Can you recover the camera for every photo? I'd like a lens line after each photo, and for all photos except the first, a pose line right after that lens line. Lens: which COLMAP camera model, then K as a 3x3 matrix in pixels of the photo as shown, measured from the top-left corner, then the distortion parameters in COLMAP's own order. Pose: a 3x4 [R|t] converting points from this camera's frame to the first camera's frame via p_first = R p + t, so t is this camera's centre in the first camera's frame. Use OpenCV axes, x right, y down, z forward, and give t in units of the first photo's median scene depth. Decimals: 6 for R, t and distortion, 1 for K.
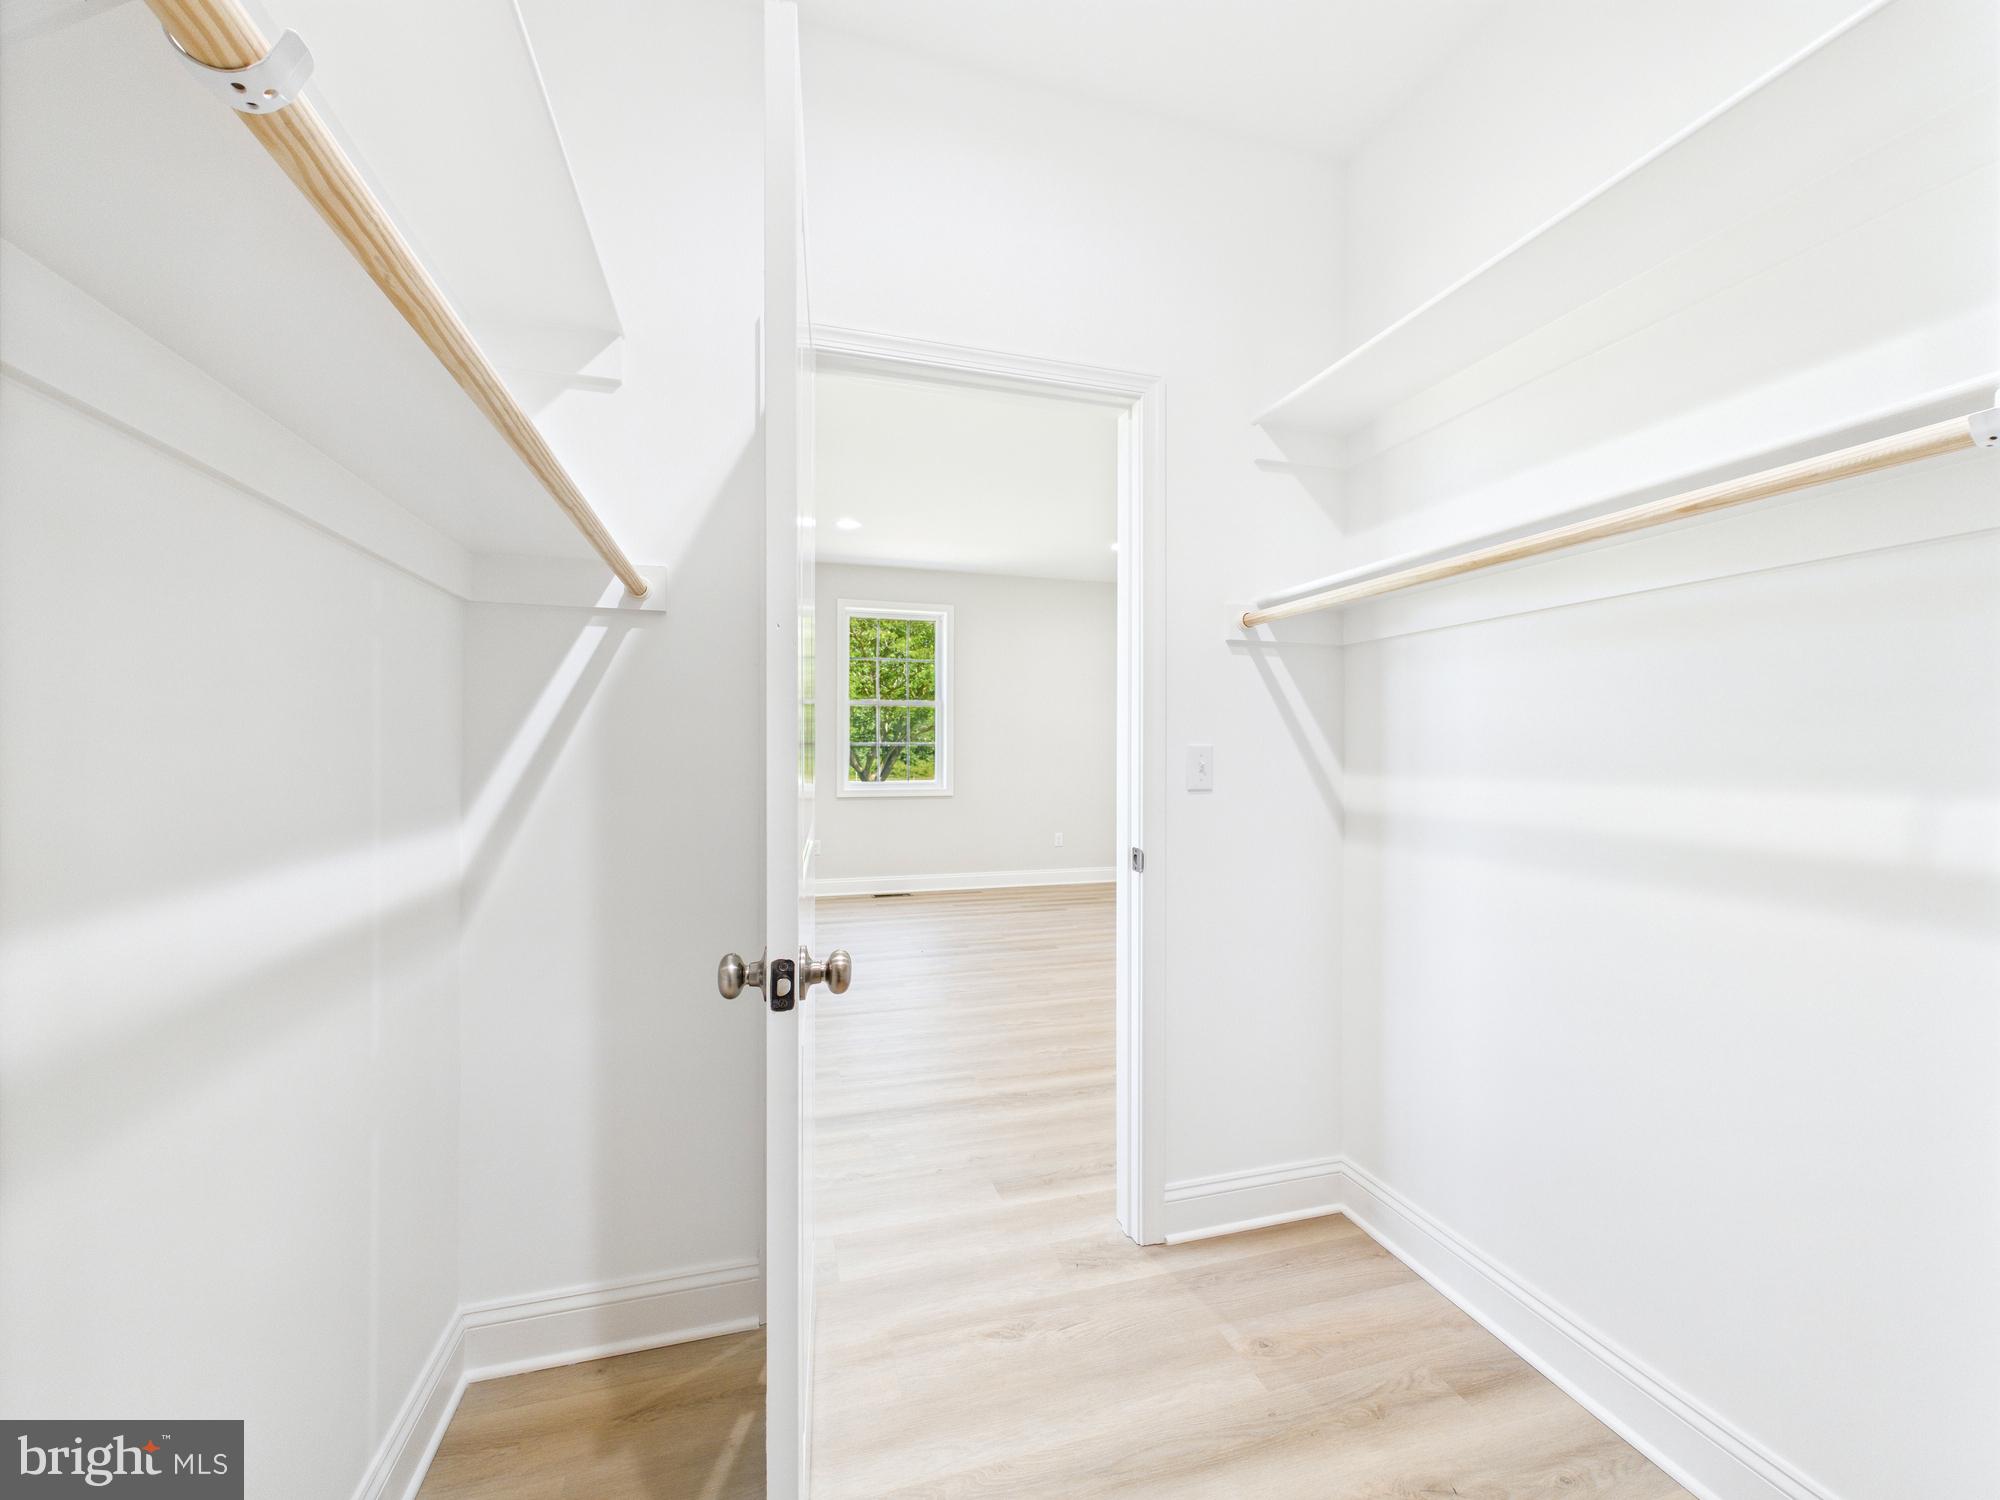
lens RADIAL K [[804.4, 0, 1000.2], [0, 804.4, 744.7], [0, 0, 1]] dist [0.002167, -0.000103]
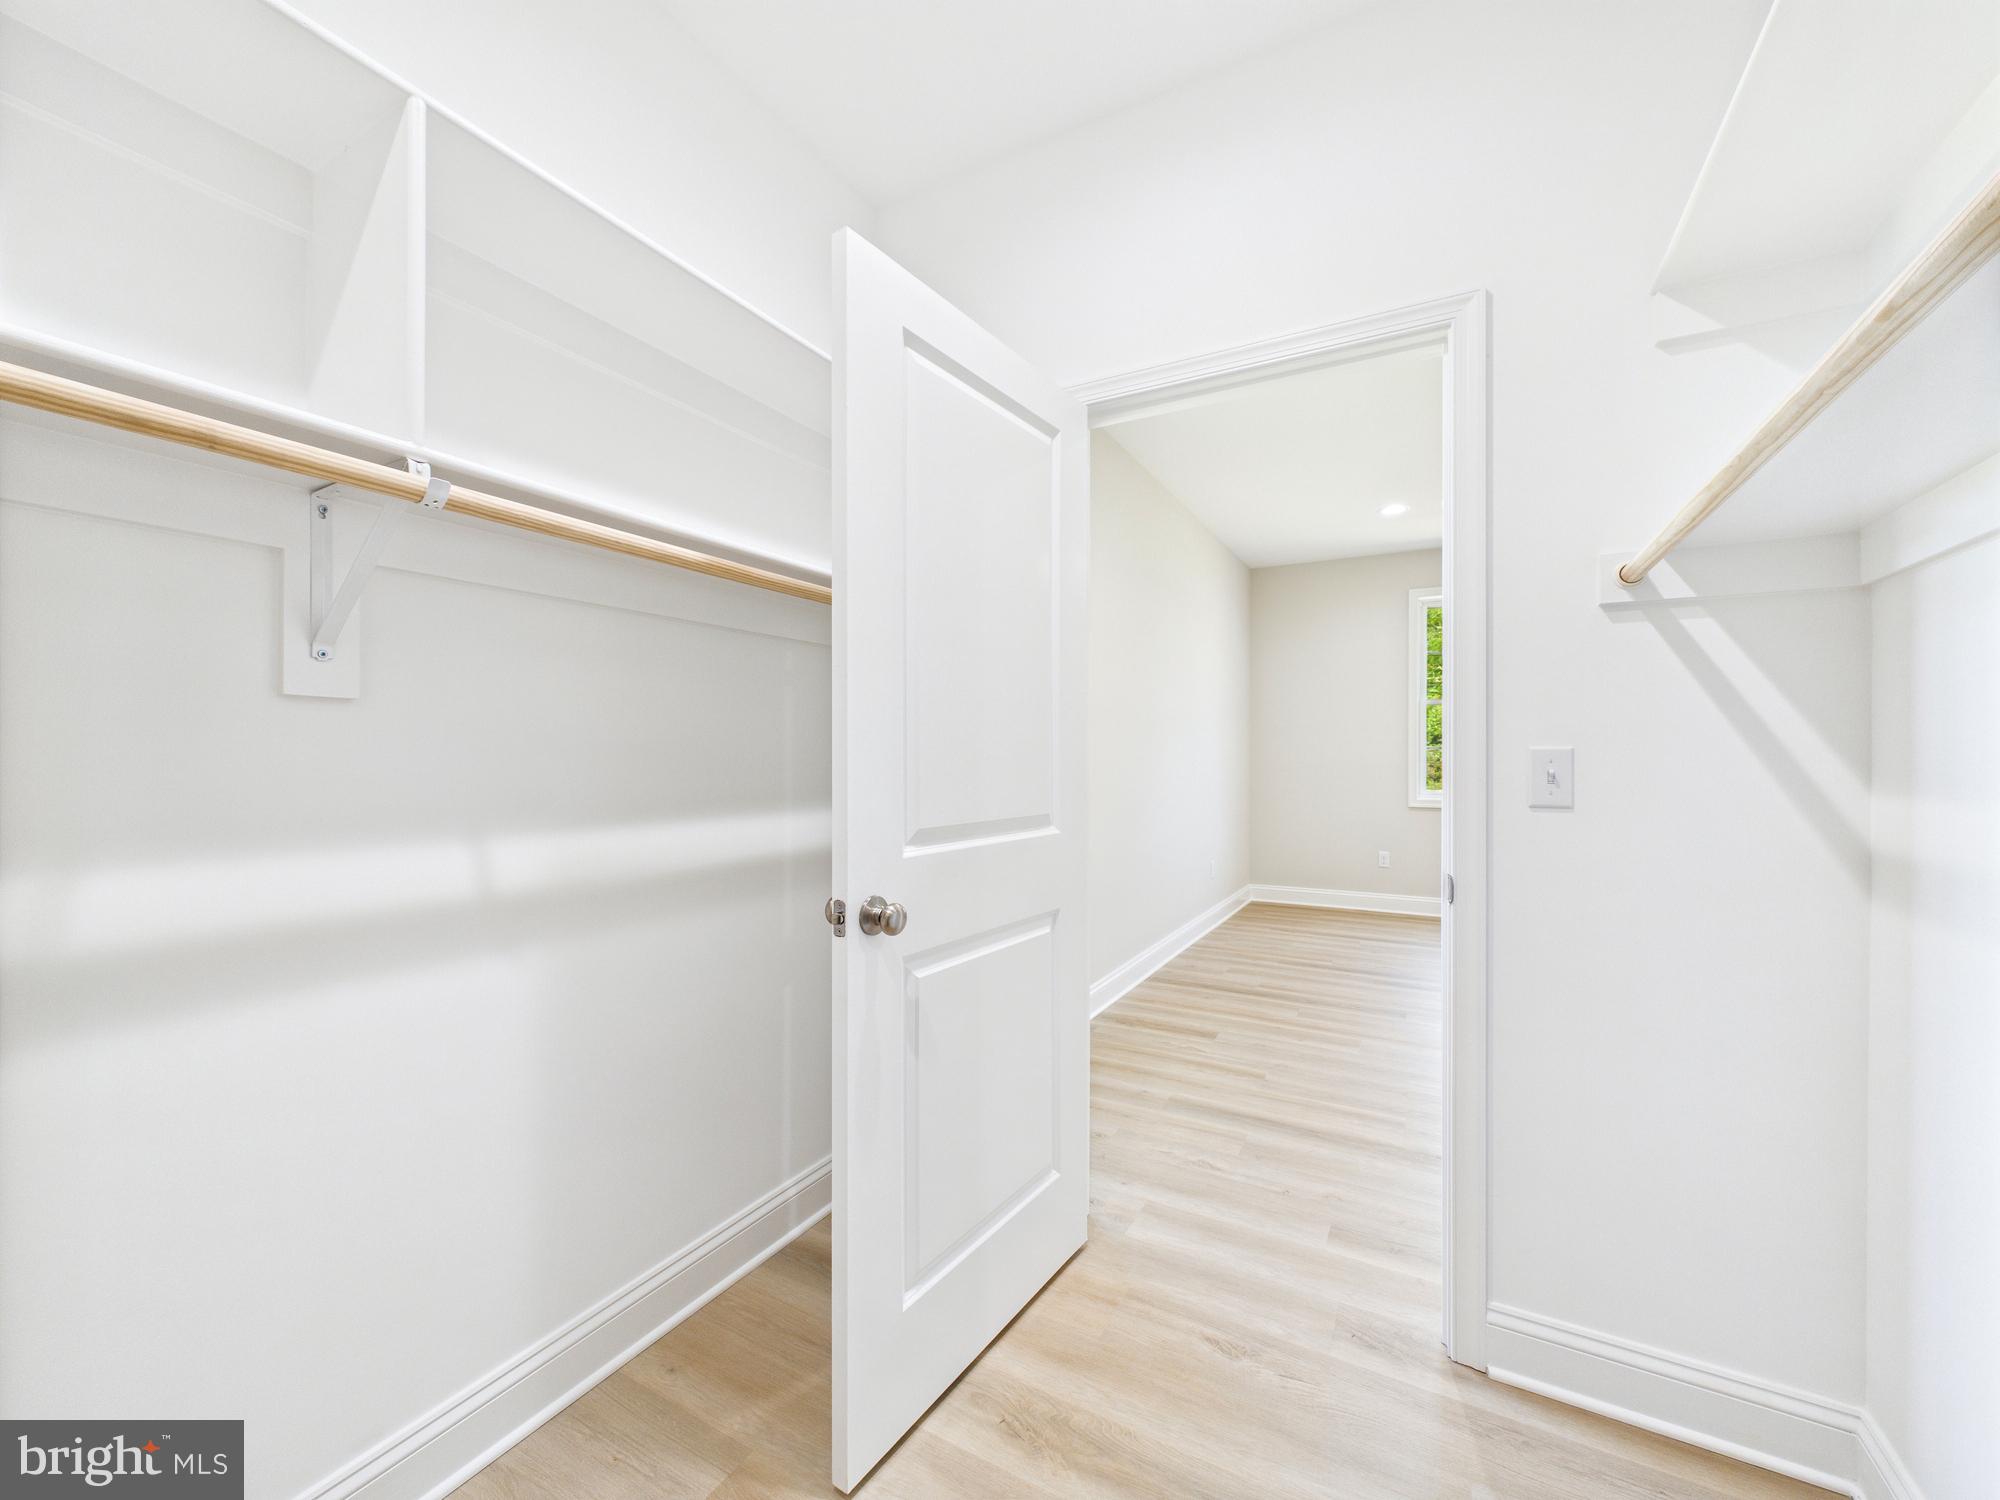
lens RADIAL K [[803.5, 0, 999.0], [0, 803.5, 748.1], [0, 0, 1]] dist [0.002571, 0.000093]
pose [[0.695813, -0.006957, -0.718189, 0.429096], [0.004354, 0.999976, -0.005468, 0.002647], [0.718210, 0.000678, 0.695827, 0.095348]]
